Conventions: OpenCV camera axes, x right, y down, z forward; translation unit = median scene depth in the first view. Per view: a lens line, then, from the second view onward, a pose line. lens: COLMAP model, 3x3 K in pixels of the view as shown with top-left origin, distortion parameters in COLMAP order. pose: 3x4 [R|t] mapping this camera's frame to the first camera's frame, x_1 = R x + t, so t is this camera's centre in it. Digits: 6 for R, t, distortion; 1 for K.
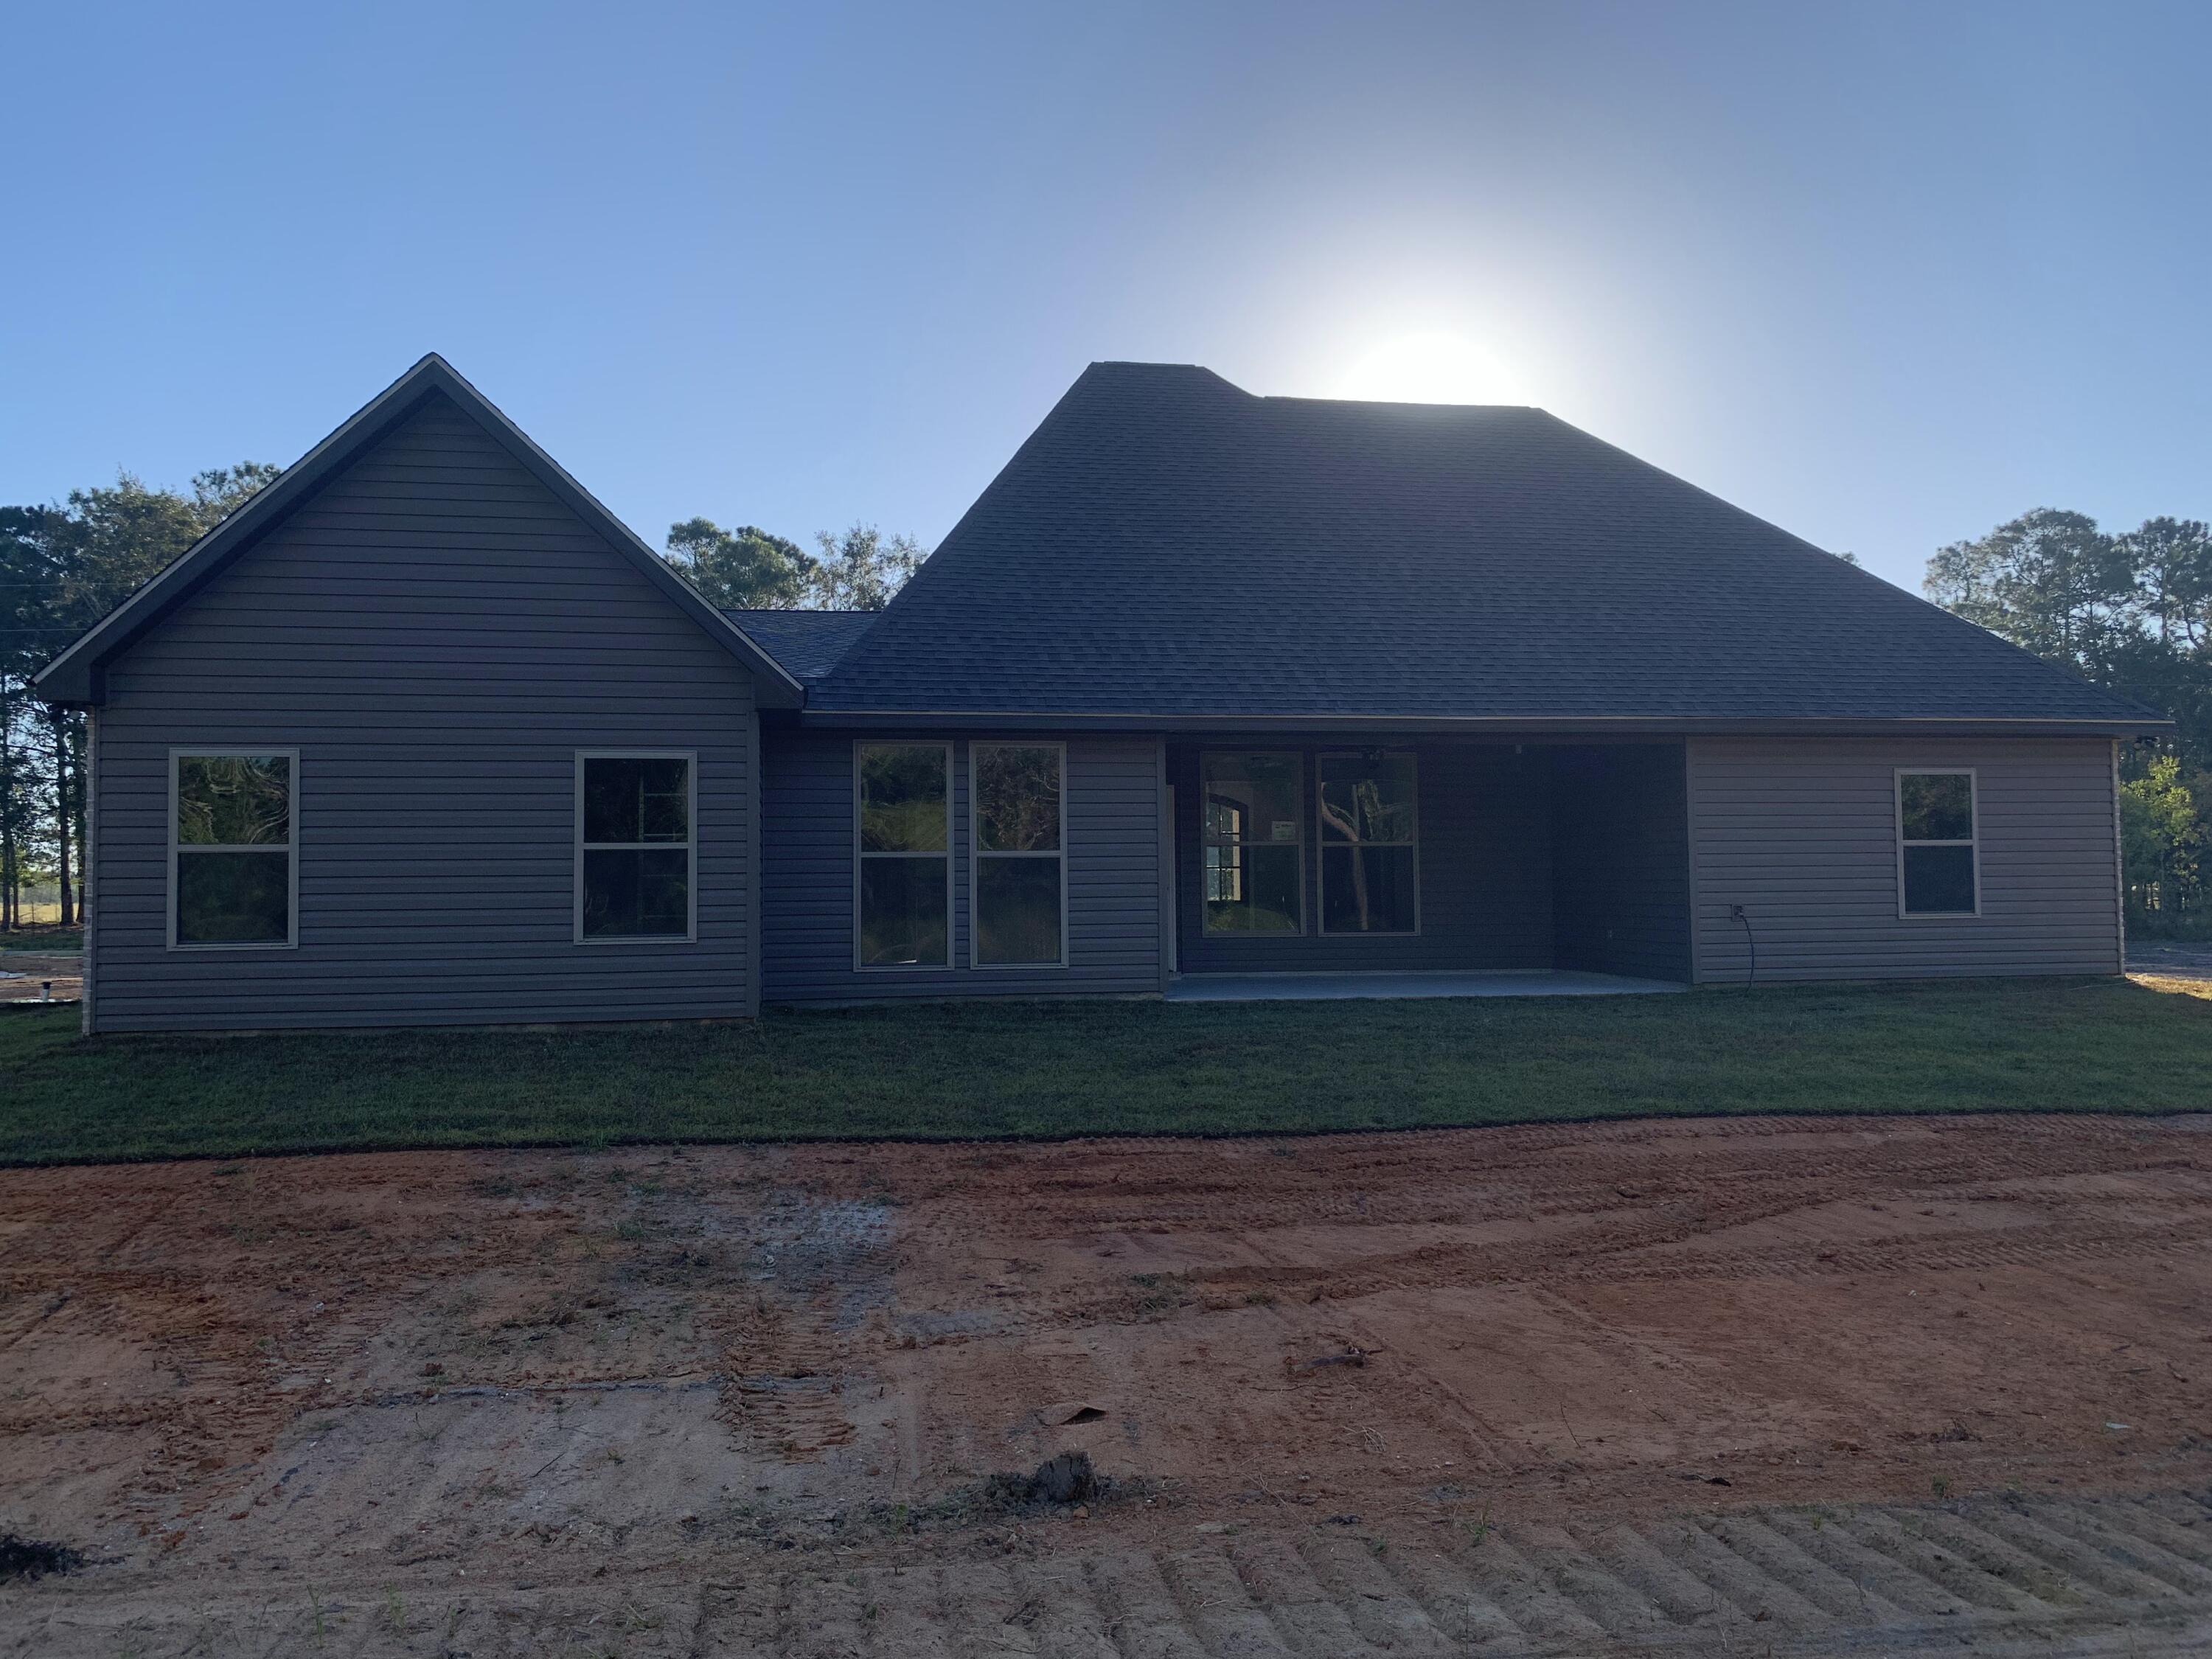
lens RADIAL K [[1691.0, 0, 1106.0], [0, 1691.0, 826.7], [0, 0, 1]] dist [0.031563, -0.025168]
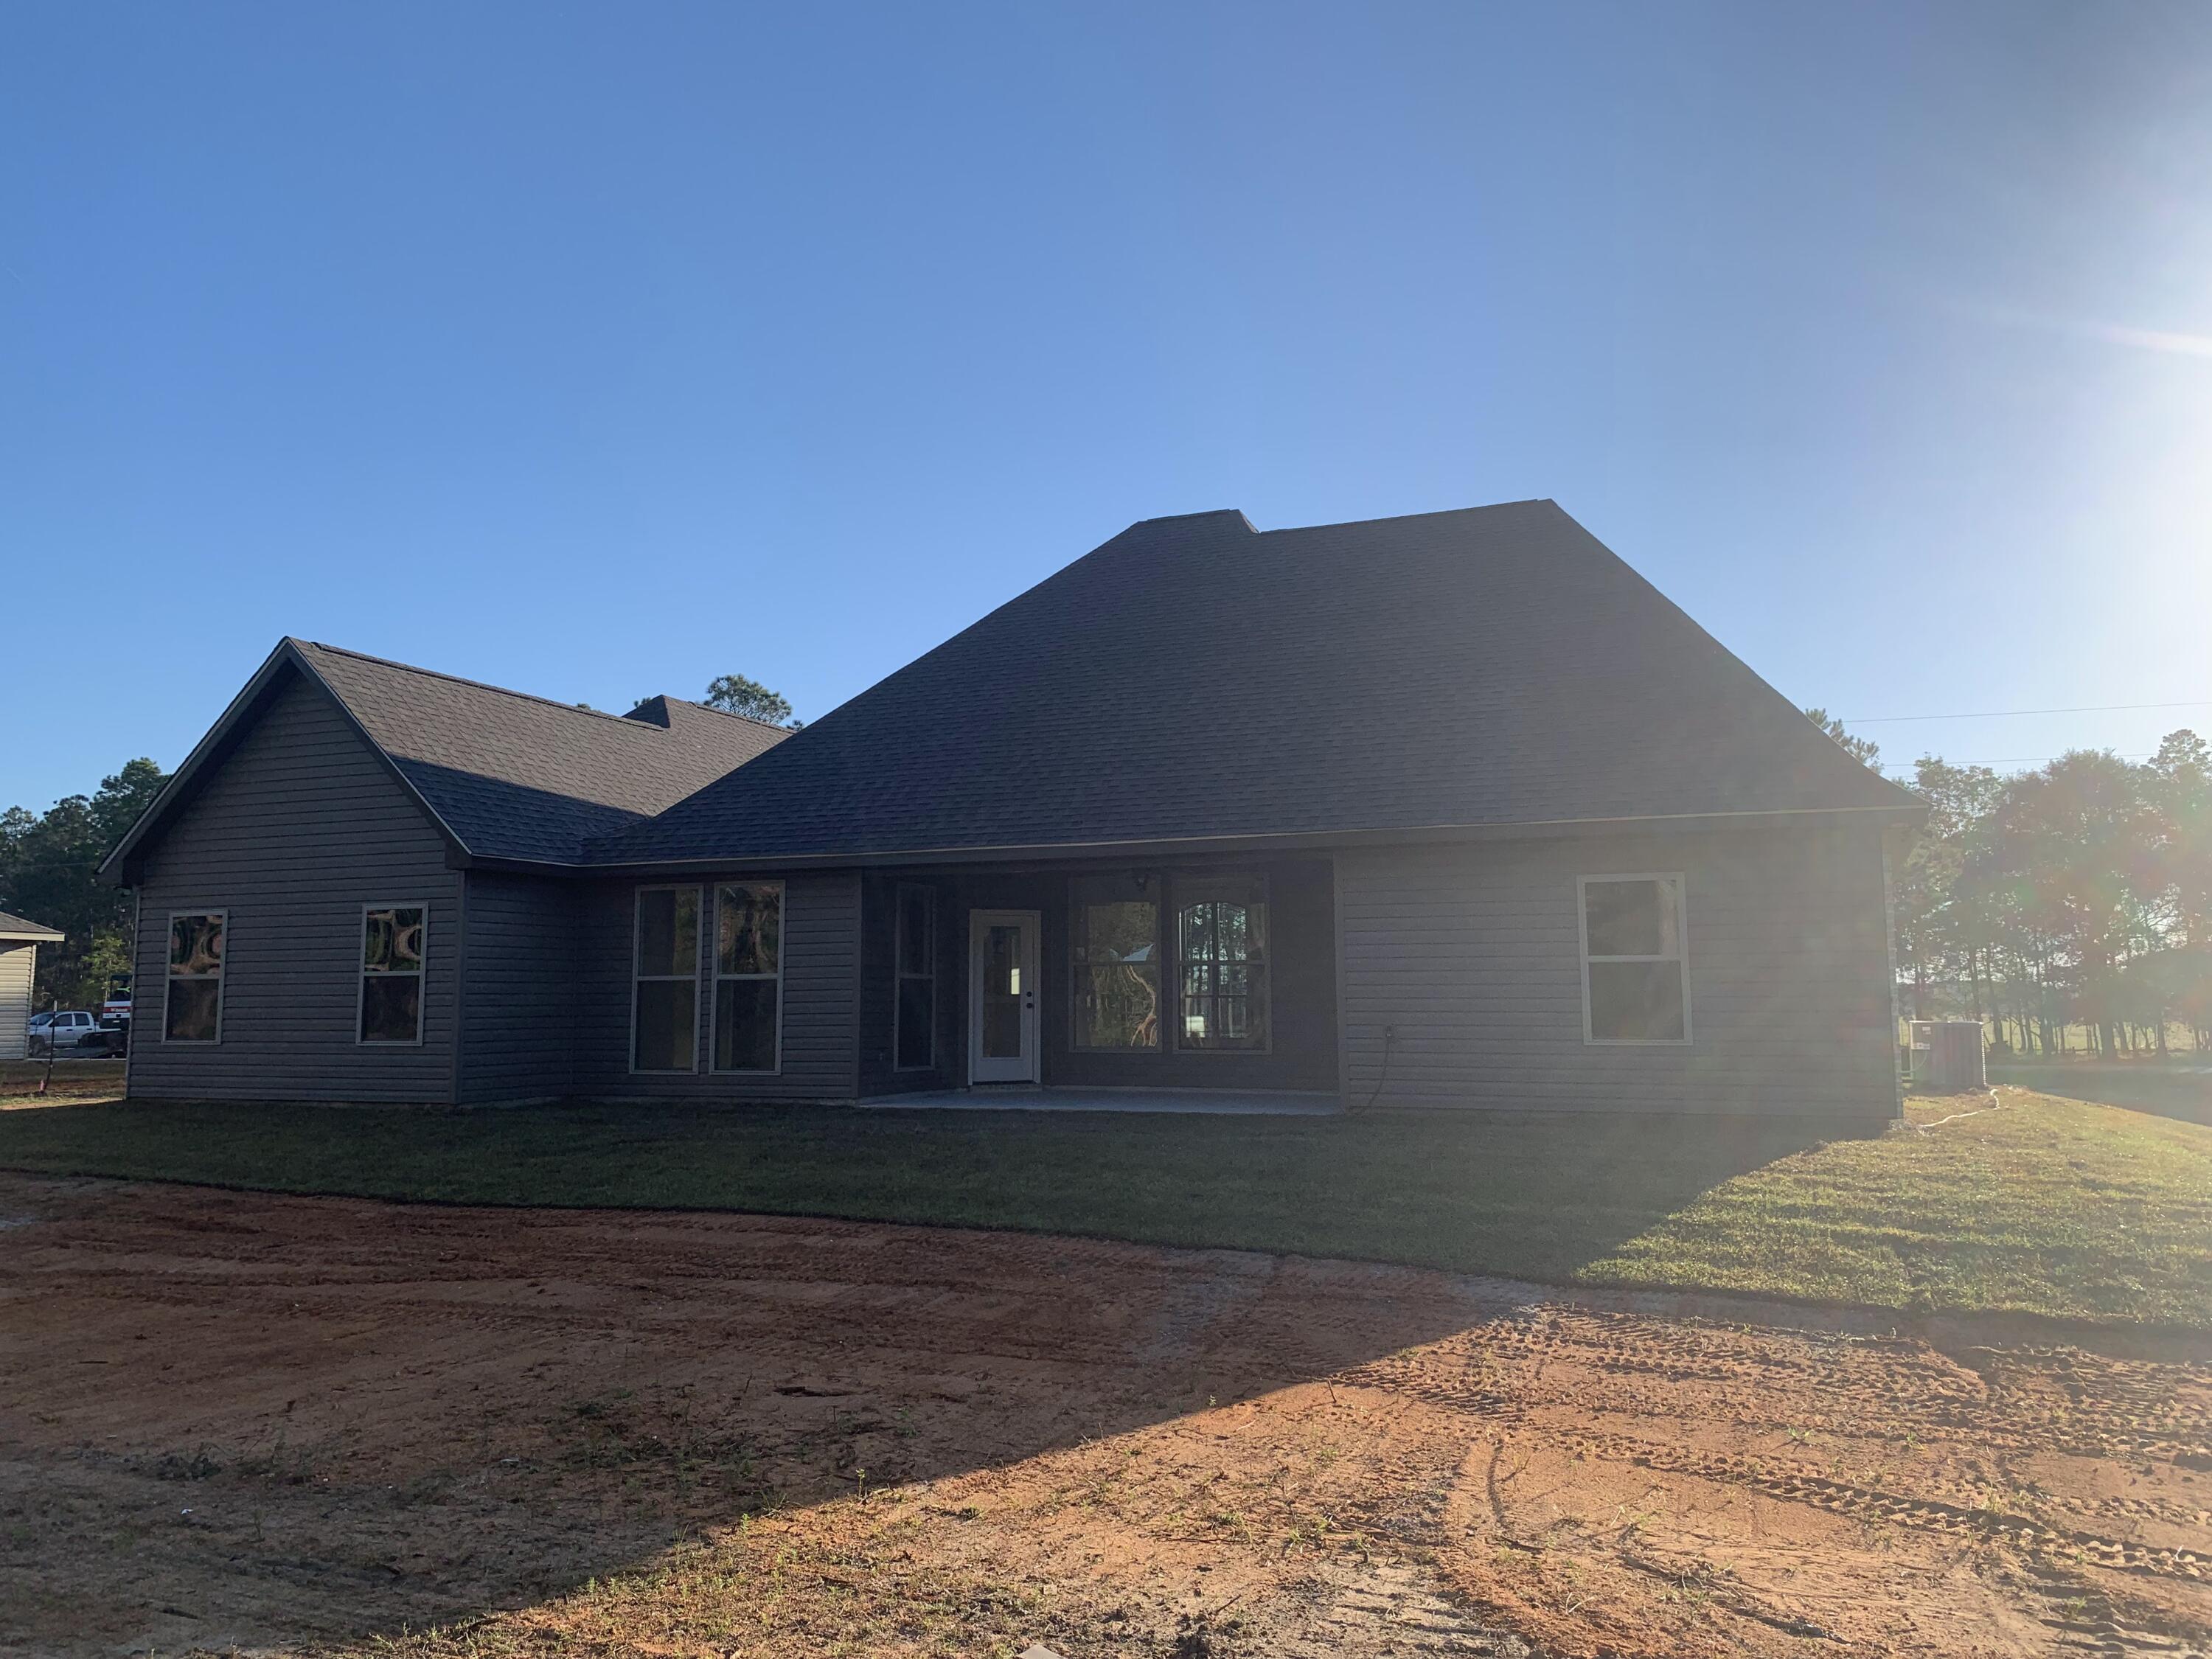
lens RADIAL K [[1691.0, 0, 1105.7], [0, 1691.0, 830.5], [0, 0, 1]] dist [0.031563, -0.025168]
pose [[0.860369, -0.046267, -0.507567, 0.778276], [0.010954, 0.997320, -0.072341, 0.002536], [0.509554, 0.056680, 0.858570, 0.108644]]
